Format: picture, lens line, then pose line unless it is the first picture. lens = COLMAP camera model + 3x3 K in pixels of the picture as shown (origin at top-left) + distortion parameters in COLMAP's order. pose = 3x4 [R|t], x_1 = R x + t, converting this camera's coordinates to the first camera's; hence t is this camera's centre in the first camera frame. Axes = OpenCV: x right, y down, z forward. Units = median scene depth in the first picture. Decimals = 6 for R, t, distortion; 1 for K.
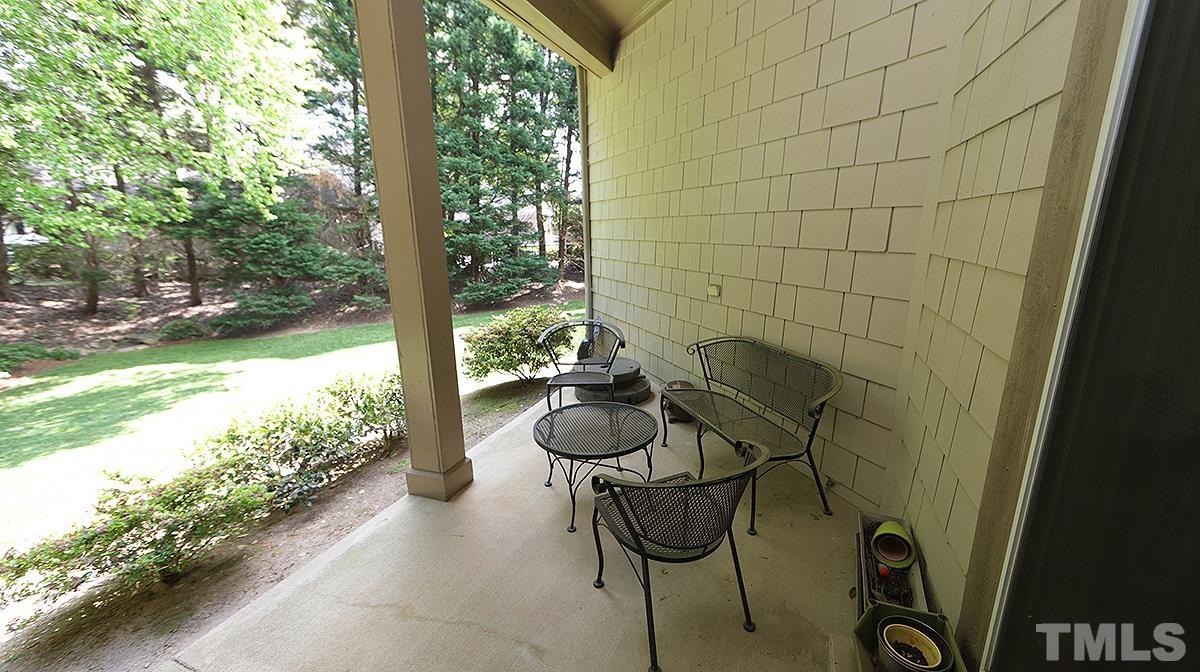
lens RADIAL K [[469.7, 0, 604.4], [0, 469.7, 338.3], [0, 0, 1]] dist [0.010541, -0.000051]
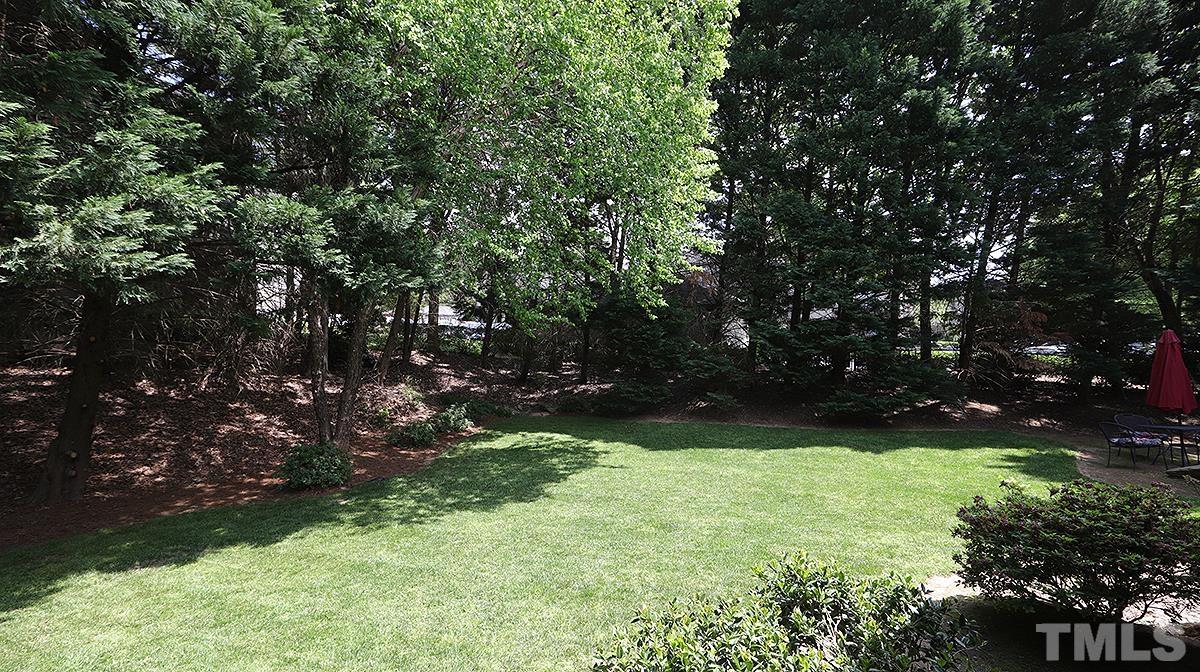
lens RADIAL K [[469.7, 0, 597.9], [0, 469.7, 334.5], [0, 0, 1]] dist [0.010541, -0.000051]
pose [[0.785777, 0.042890, -0.617022, -0.120762], [-0.171943, 0.973418, -0.151305, -0.018583], [0.594130, 0.224985, 0.772264, 0.093528]]
